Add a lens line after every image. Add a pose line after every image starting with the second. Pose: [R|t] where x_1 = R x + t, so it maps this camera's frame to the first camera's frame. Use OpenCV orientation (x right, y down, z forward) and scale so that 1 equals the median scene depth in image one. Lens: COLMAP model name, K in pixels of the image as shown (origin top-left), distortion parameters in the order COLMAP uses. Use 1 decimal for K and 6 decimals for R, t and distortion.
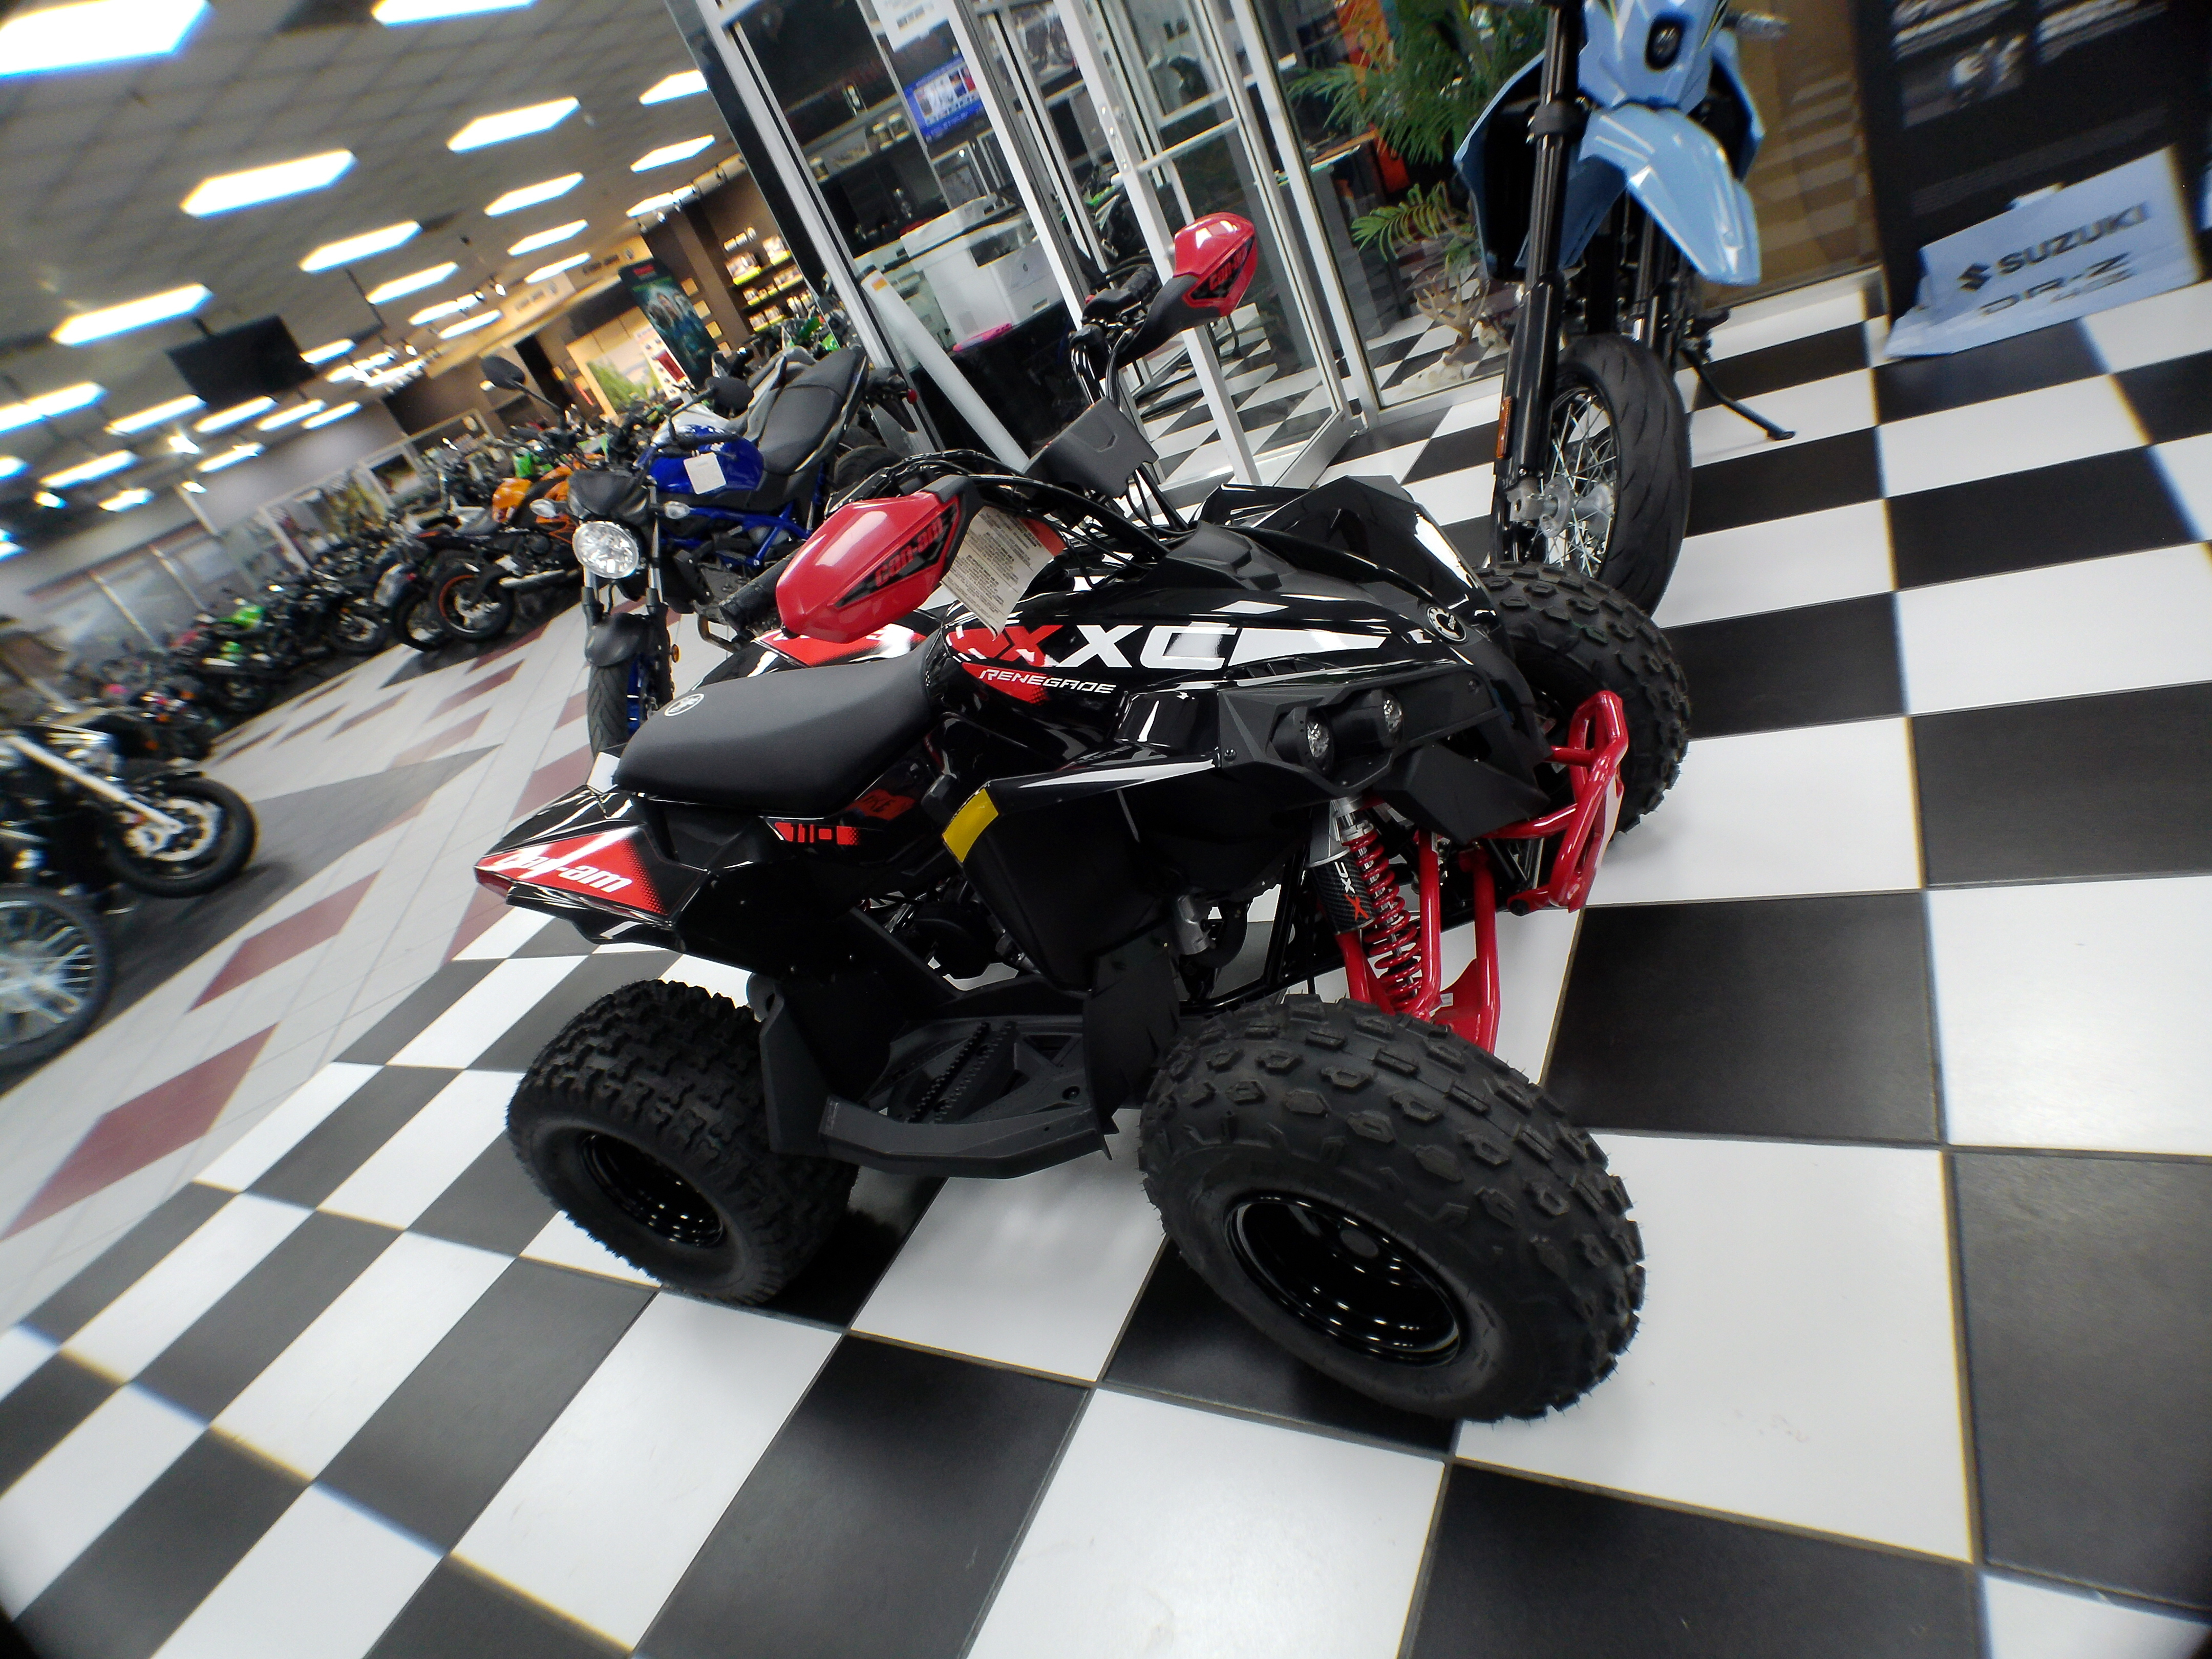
lens RADIAL K [[1197.4, 0, 1122.7], [0, 1197.4, 824.7], [0, 0, 1]] dist [-0.055792, 0.021664]
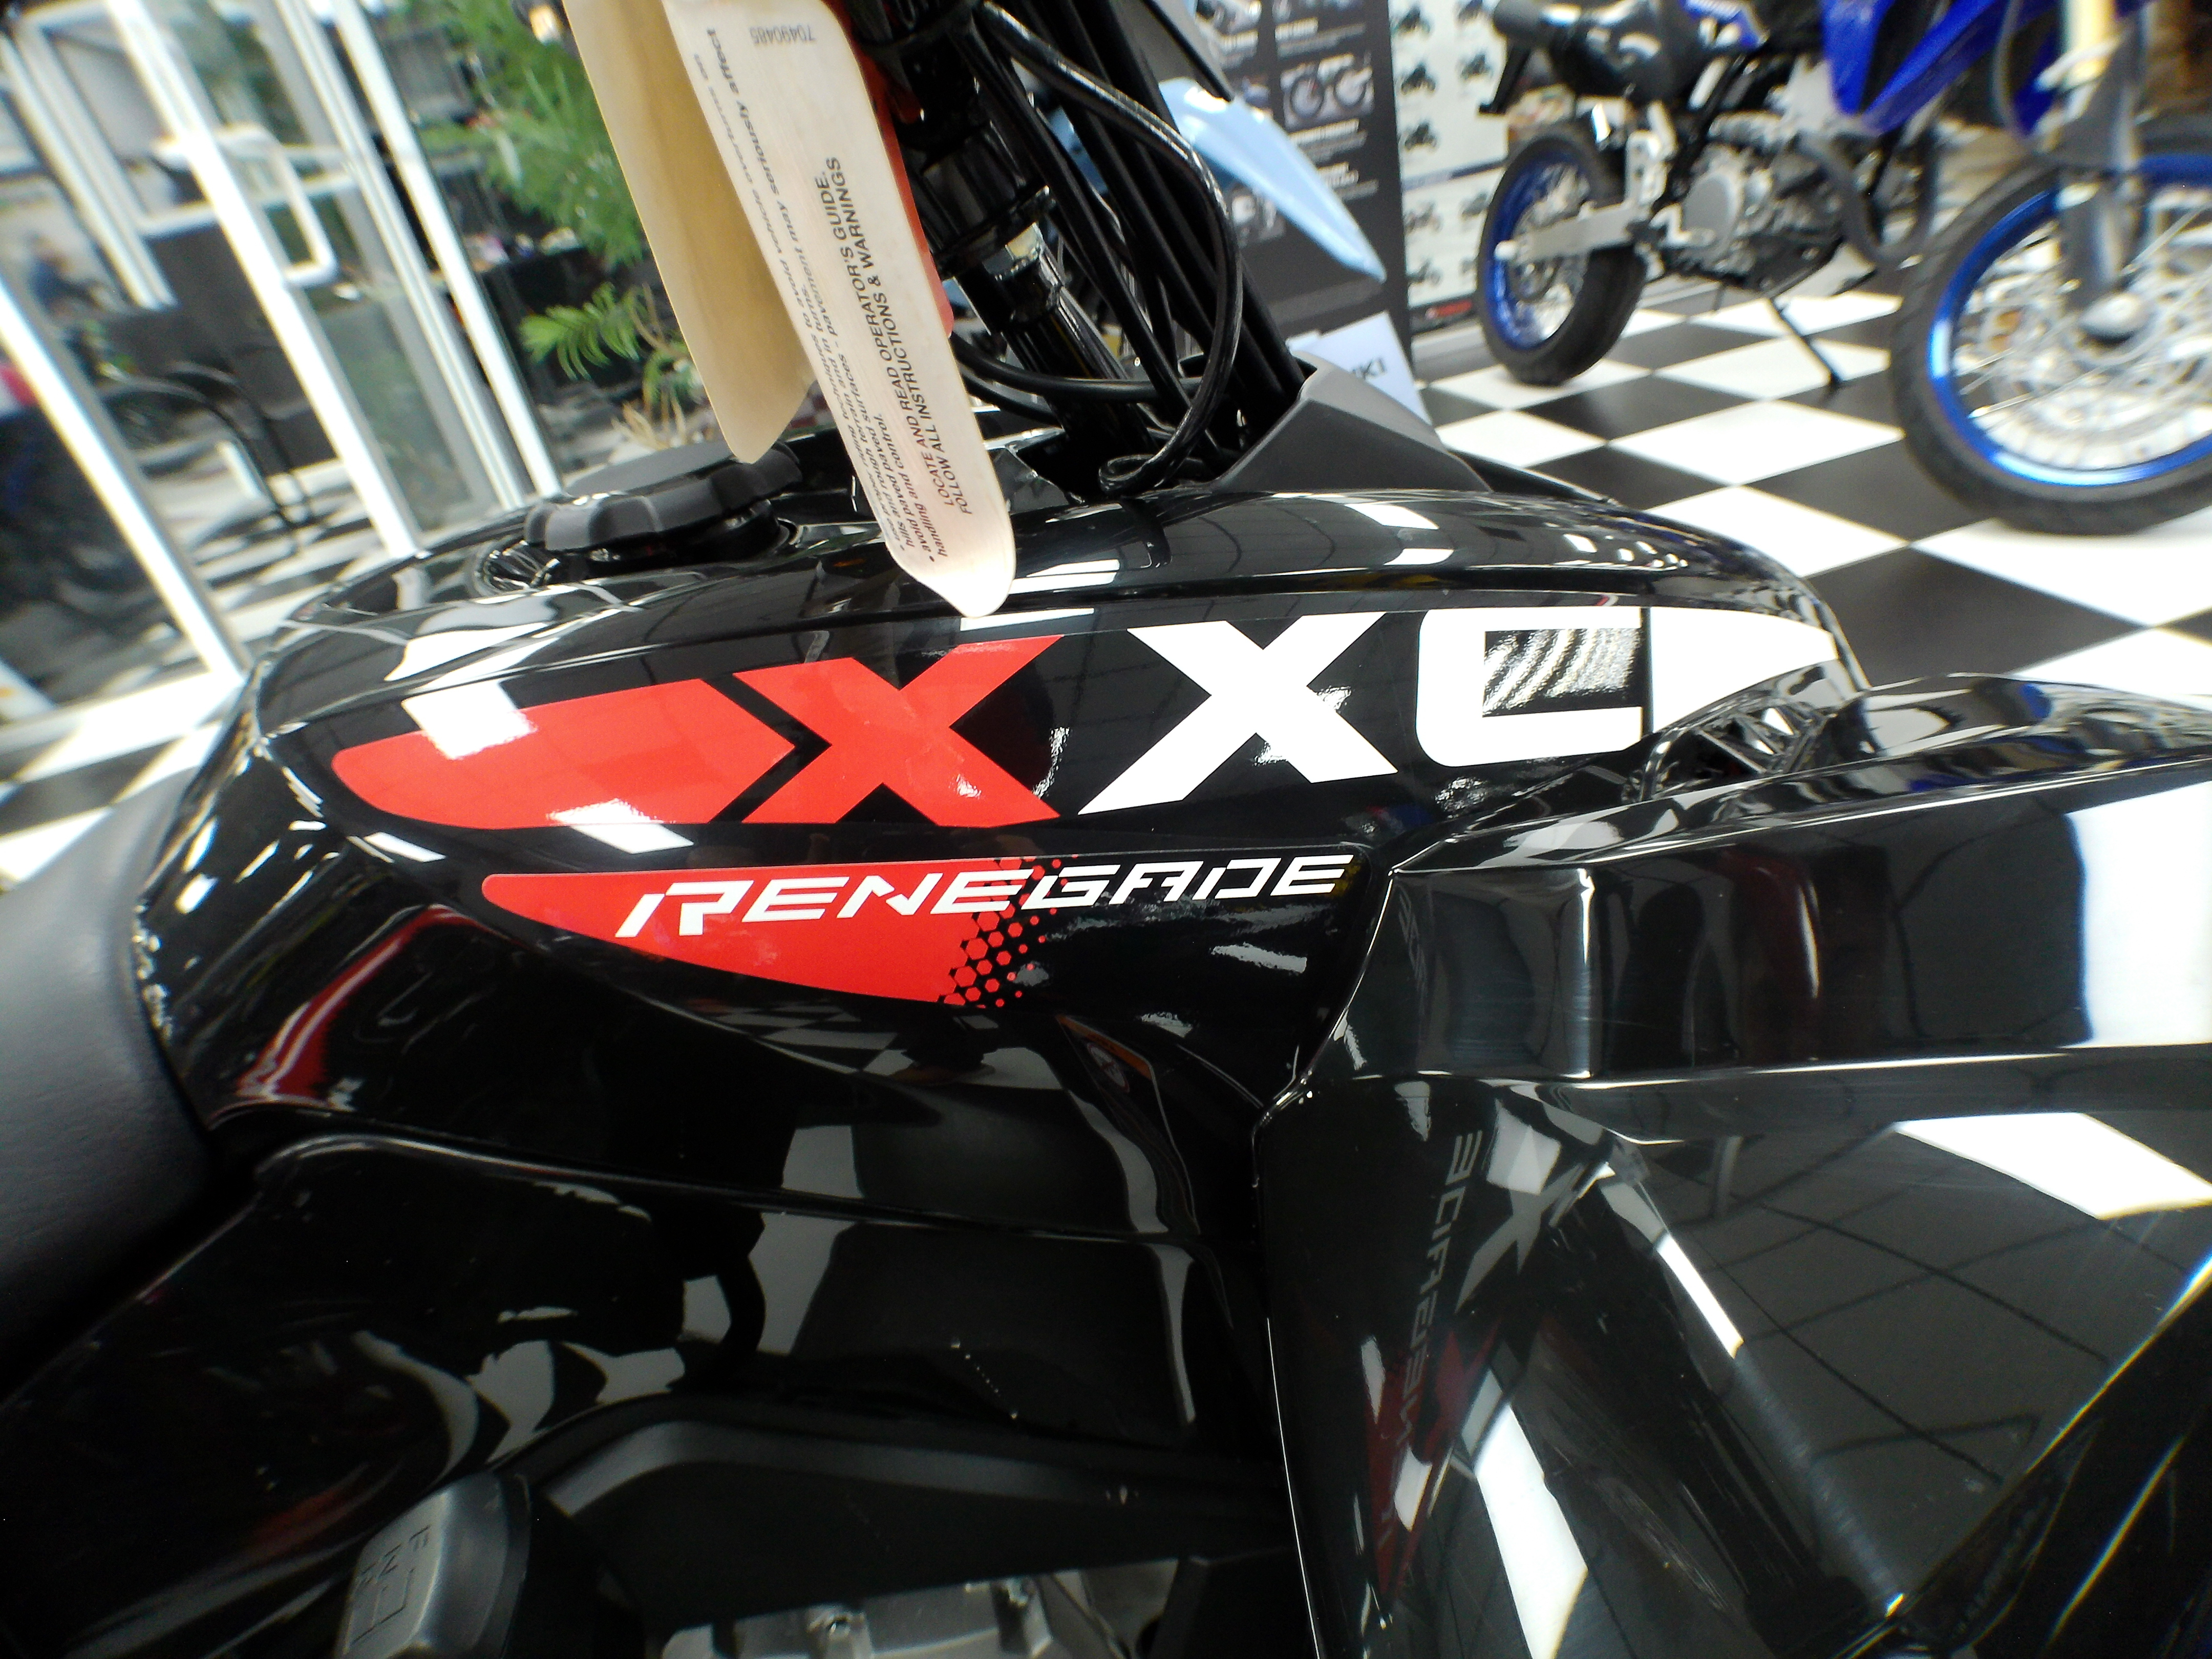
lens RADIAL K [[1209.8, 0, 1113.1], [0, 1209.8, 827.9], [0, 0, 1]] dist [-0.057731, 0.022882]
pose [[0.742558, -0.106850, 0.661204, -0.098809], [0.226919, 0.968944, -0.098258, -0.053417], [-0.630171, 0.223001, 0.743744, 0.417136]]
